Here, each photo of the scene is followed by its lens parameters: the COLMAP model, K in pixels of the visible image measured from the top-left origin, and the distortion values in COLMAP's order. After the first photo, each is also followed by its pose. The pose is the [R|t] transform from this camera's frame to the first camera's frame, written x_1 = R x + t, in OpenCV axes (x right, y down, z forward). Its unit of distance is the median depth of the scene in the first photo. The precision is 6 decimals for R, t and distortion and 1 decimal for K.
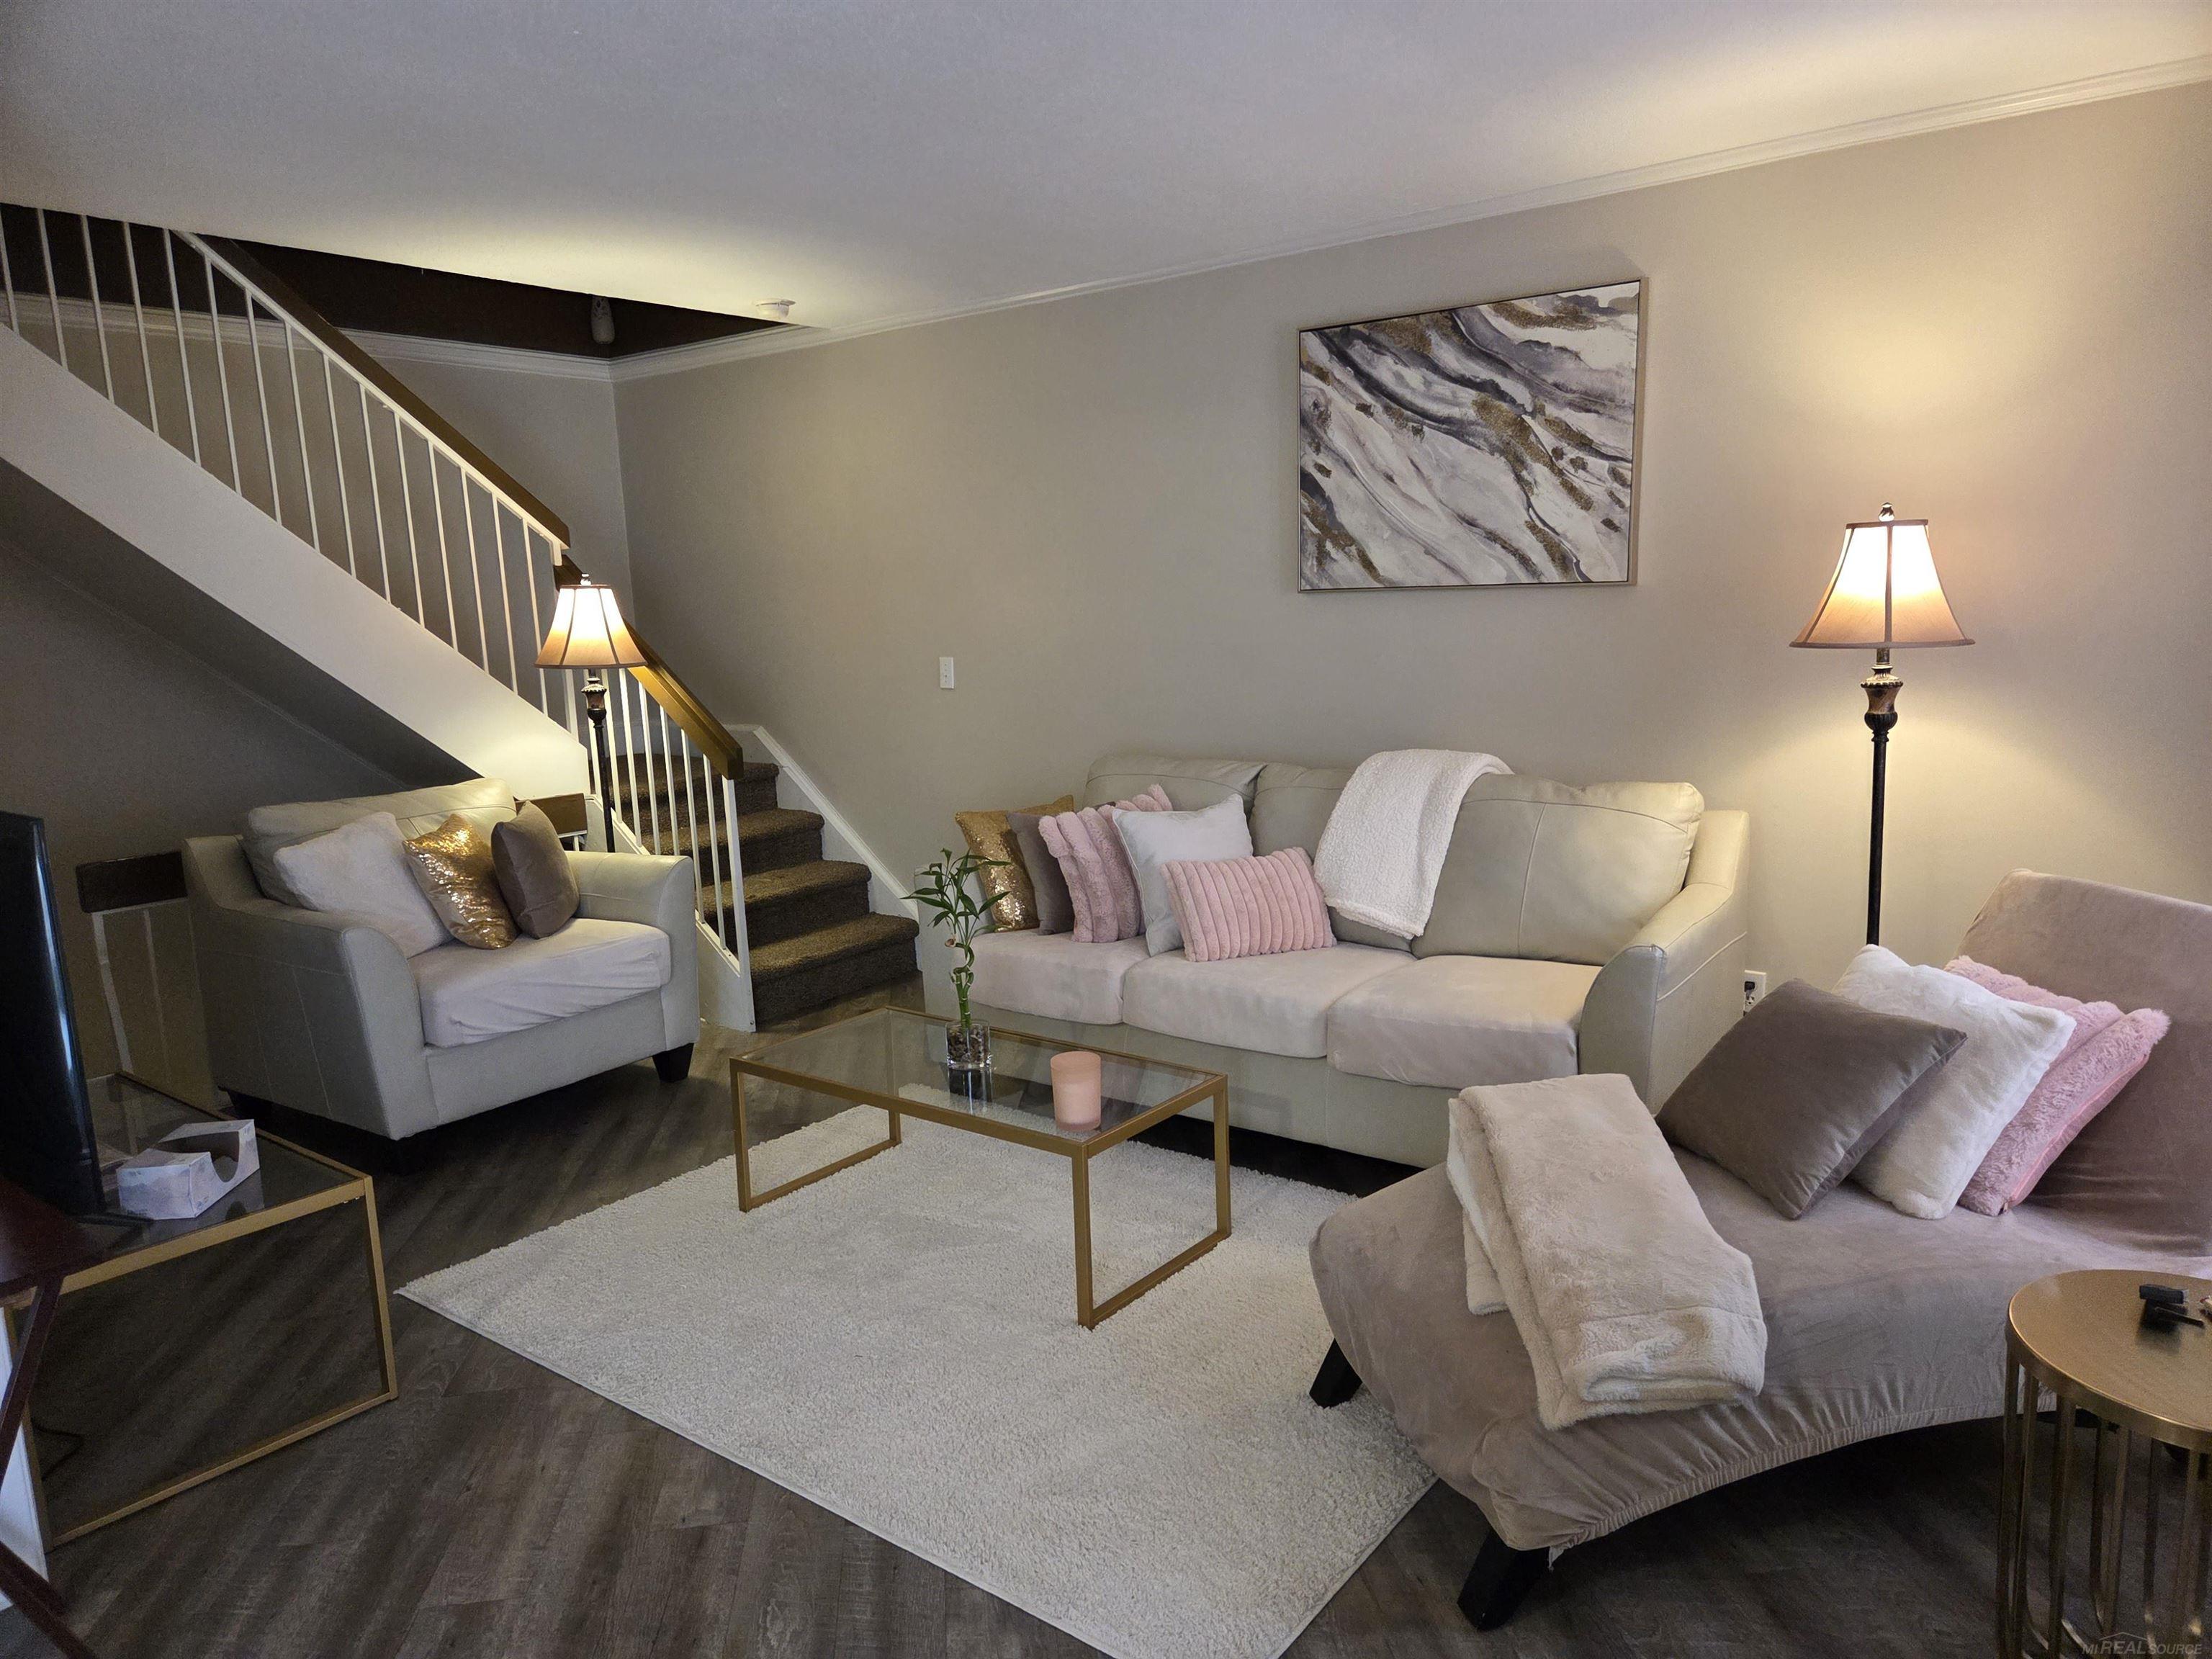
lens RADIAL K [[1487.1, 0, 1115.5], [0, 1487.1, 833.9], [0, 0, 1]] dist [0.055222, -0.044478]
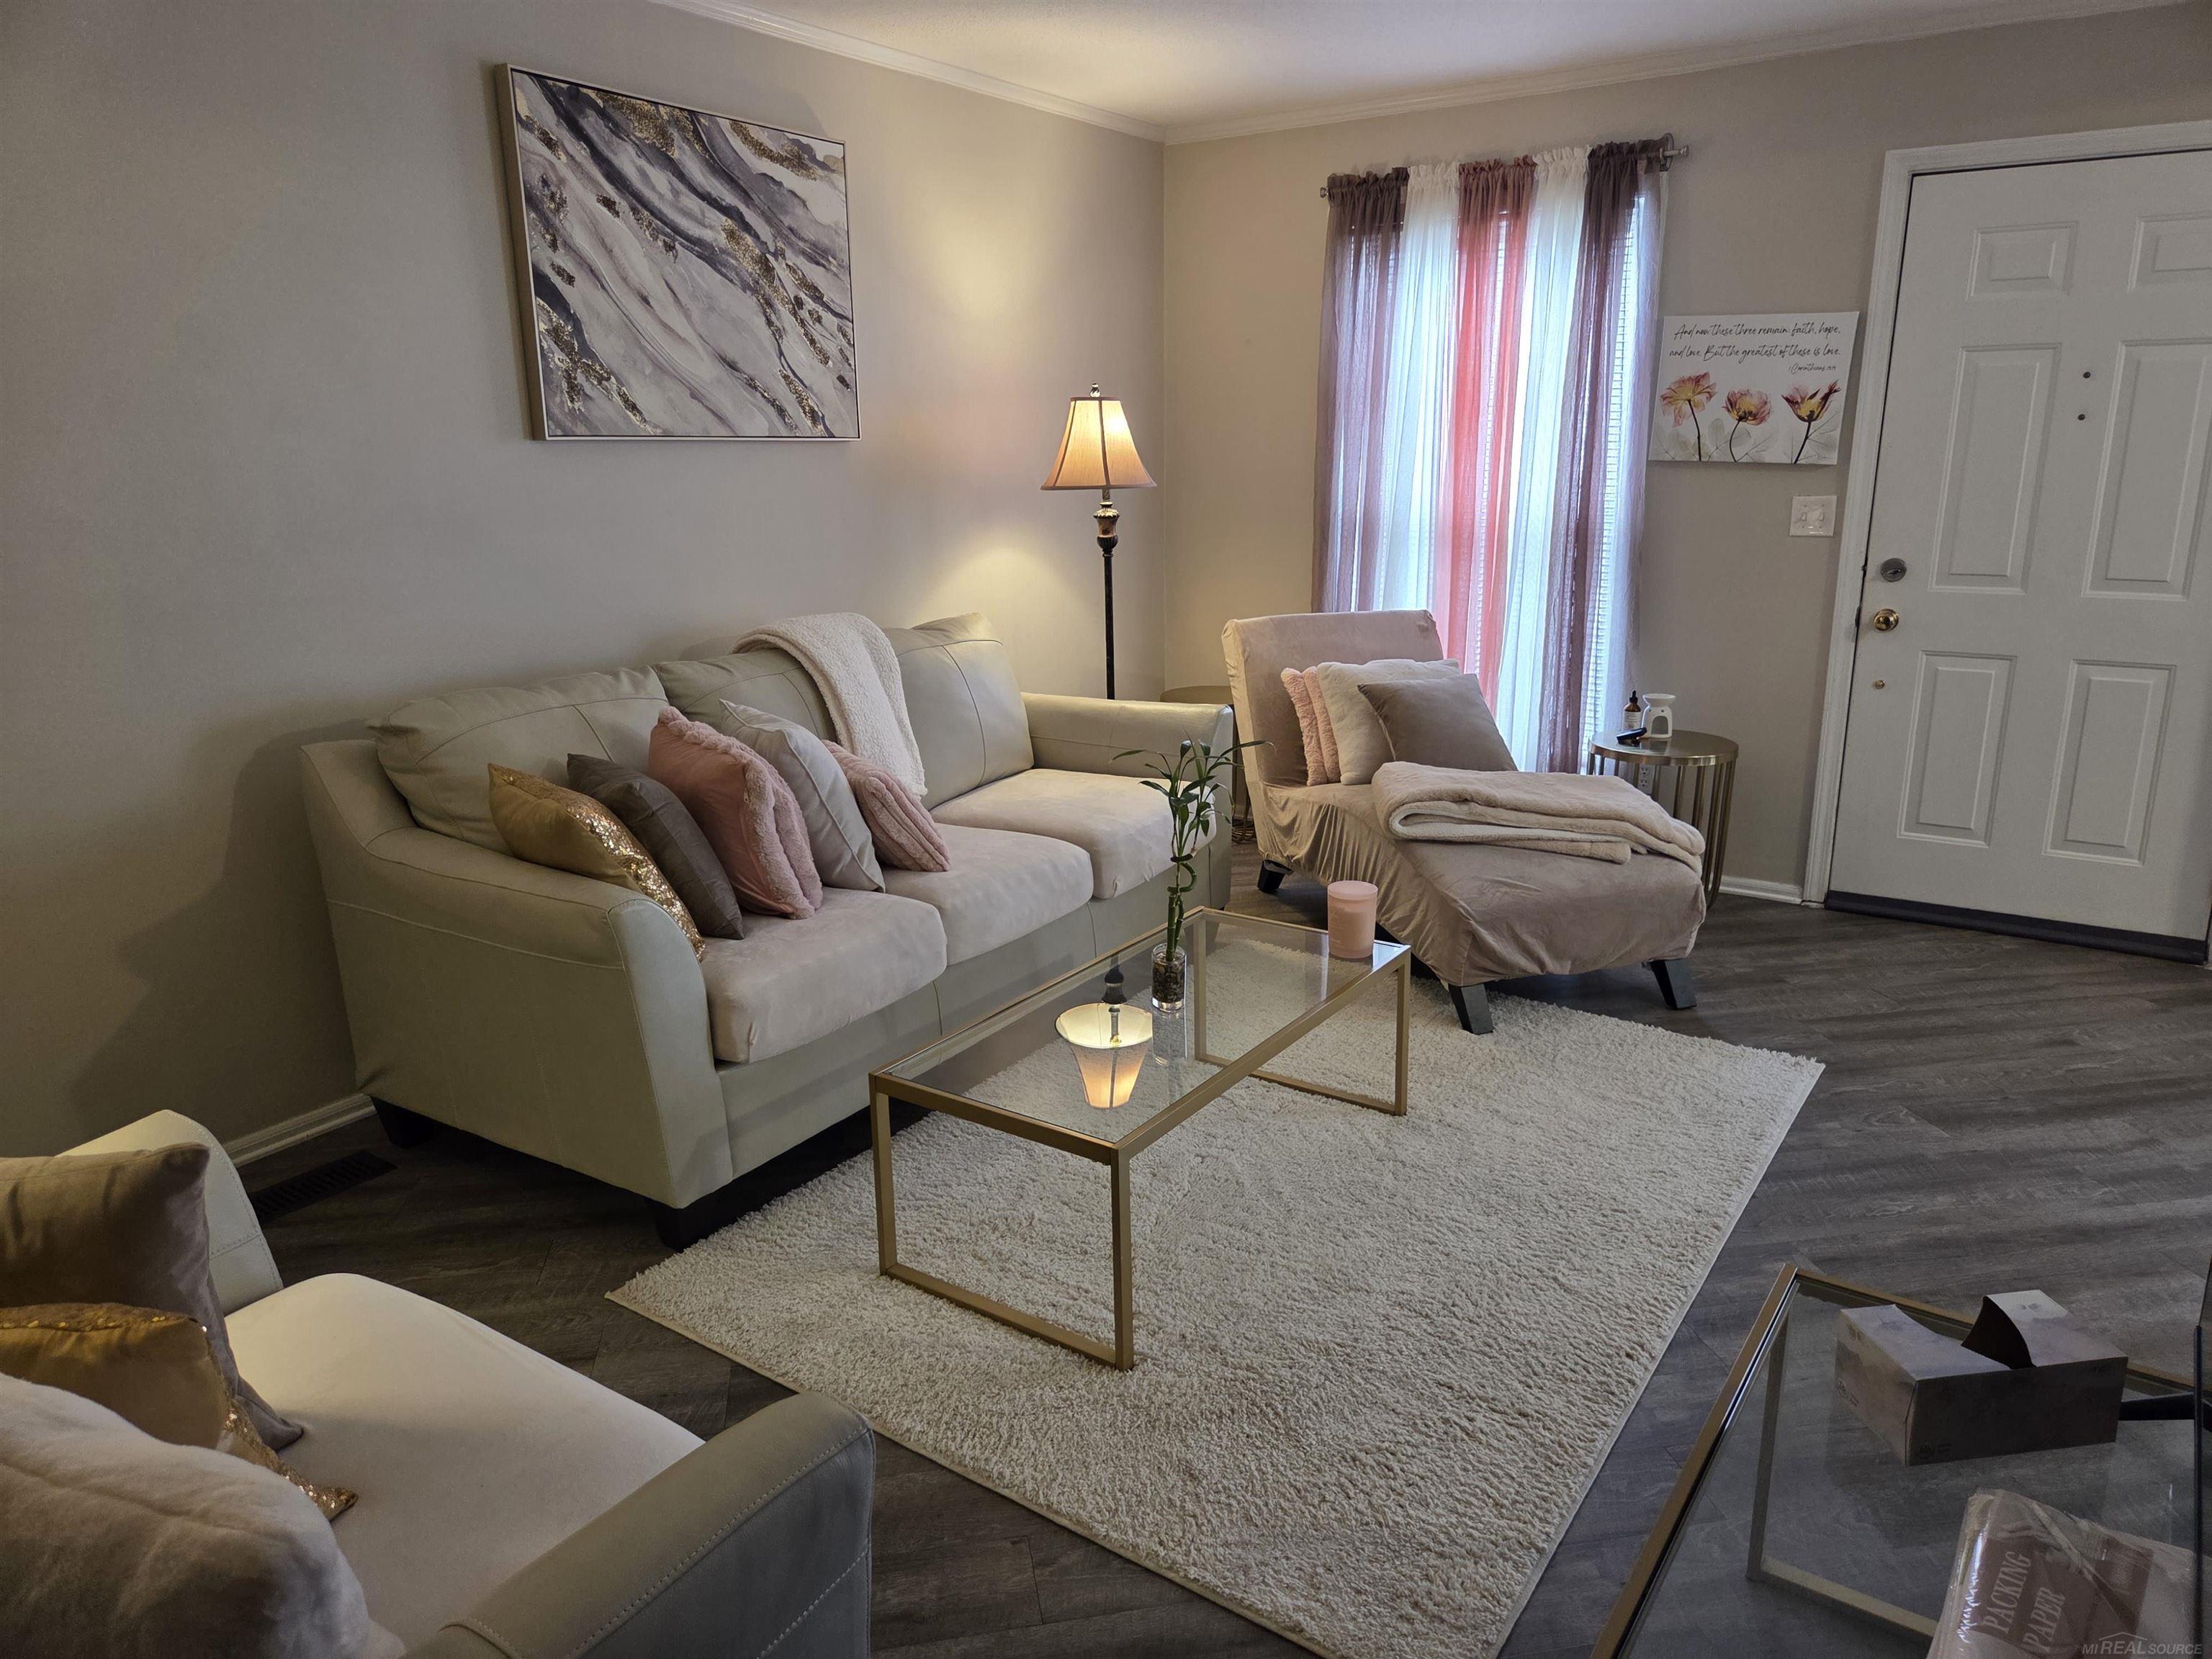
lens RADIAL K [[1487.1, 0, 1115.4], [0, 1487.1, 826.3], [0, 0, 1]] dist [0.055222, -0.044478]
pose [[-0.039901, -0.210367, 0.976808, -0.723978], [0.182719, 0.959566, 0.214117, -0.094009], [-0.982355, 0.187024, 0.000151, 0.835334]]
